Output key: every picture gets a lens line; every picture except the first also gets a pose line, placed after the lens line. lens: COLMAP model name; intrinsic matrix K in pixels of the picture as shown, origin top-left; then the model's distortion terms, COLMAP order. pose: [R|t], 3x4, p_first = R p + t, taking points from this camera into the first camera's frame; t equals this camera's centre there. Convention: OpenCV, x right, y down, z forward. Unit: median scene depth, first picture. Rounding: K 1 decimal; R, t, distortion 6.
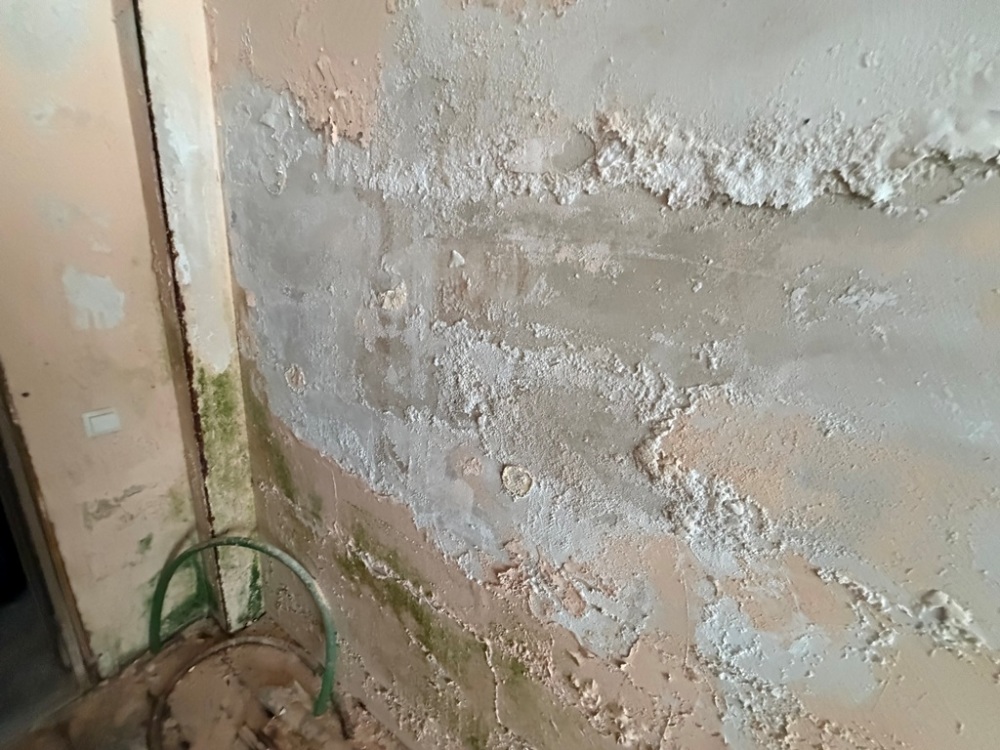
lens RADIAL K [[397.3, 0, 495.4], [0, 397.3, 376.4], [0, 0, 1]] dist [0.000771, -0.000006]
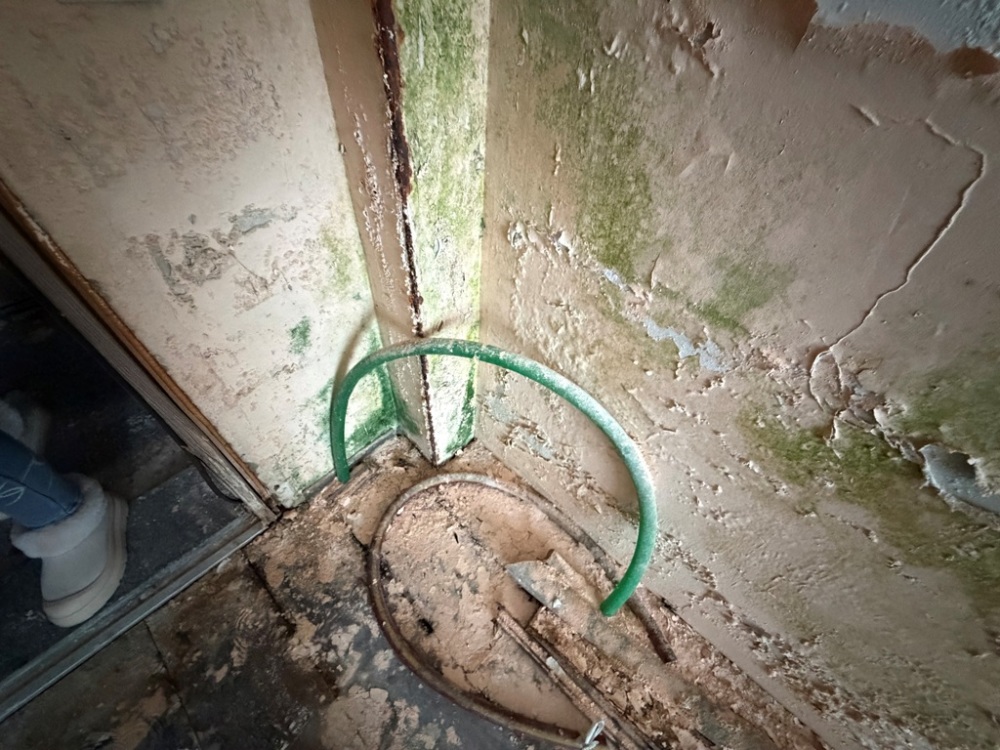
lens RADIAL K [[397.3, 0, 496.3], [0, 397.3, 374.9], [0, 0, 1]] dist [0.000771, -0.000006]
pose [[0.980974, 0.115673, -0.155916, -0.542648], [-0.024544, 0.870563, 0.491444, 0.204763], [0.192581, -0.478267, 0.856839, 0.580616]]
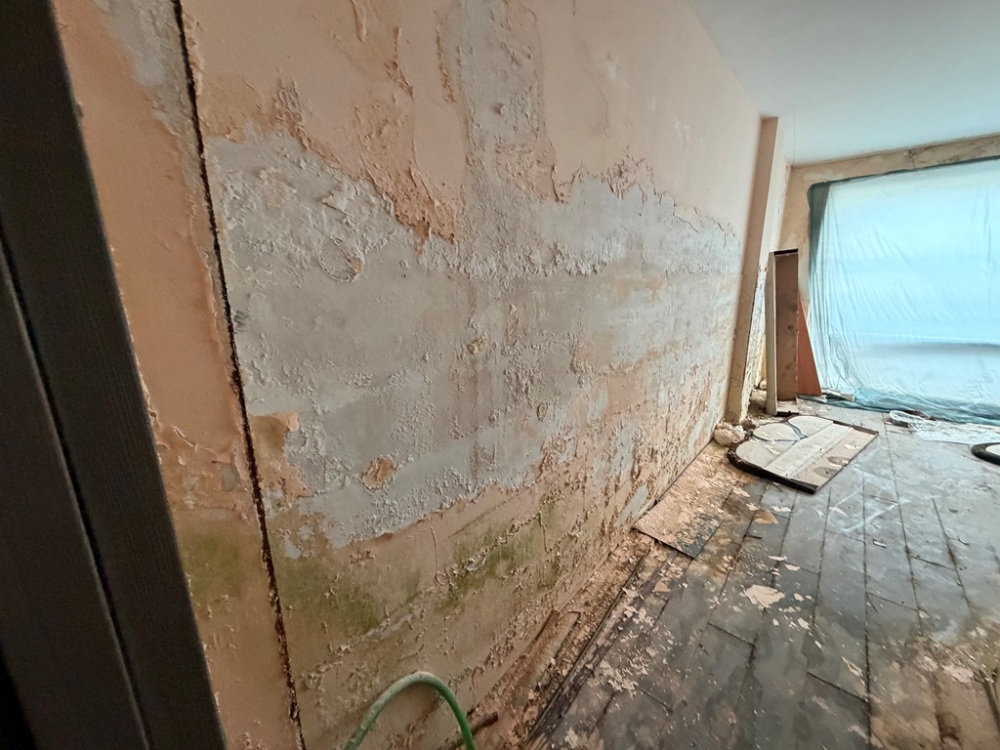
lens RADIAL K [[397.3, 0, 496.7], [0, 397.3, 374.8], [0, 0, 1]] dist [0.000771, -0.000006]
pose [[0.160984, -0.329234, 0.930424, -1.041689], [0.339434, 0.903682, 0.261042, -0.289563], [-0.926752, 0.273794, 0.257232, 0.387376]]
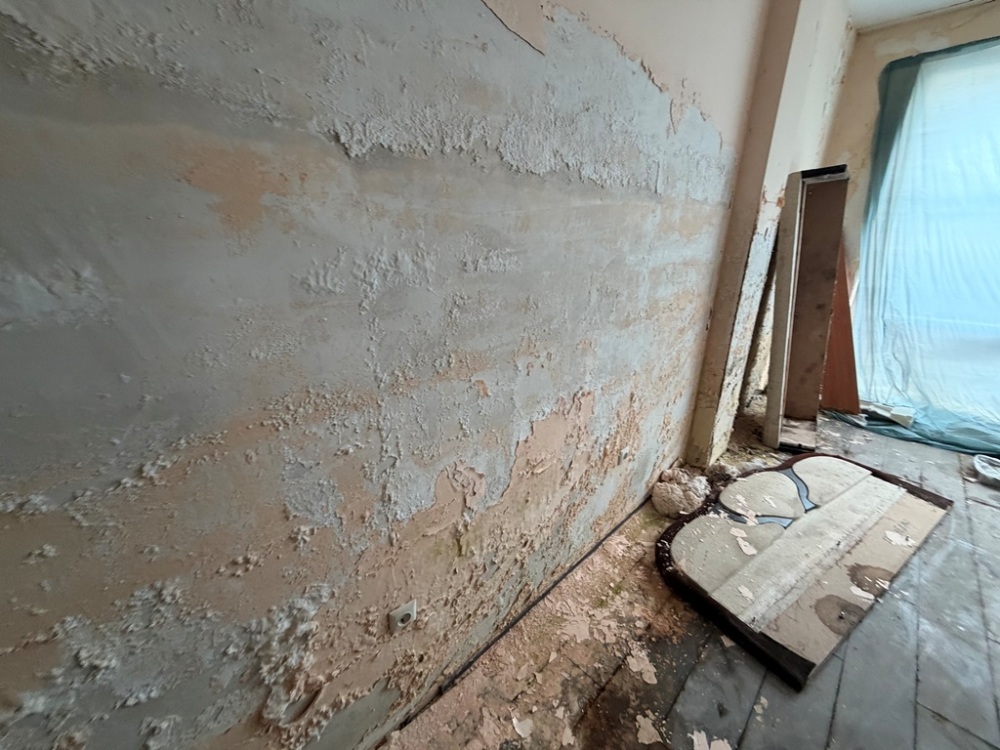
lens RADIAL K [[397.3, 0, 497.4], [0, 397.3, 376.2], [0, 0, 1]] dist [0.000771, -0.000006]
pose [[0.236232, -0.414050, 0.879066, 0.317686], [0.321293, 0.887070, 0.331479, 0.185511], [-0.917042, 0.204132, 0.342585, -0.287807]]
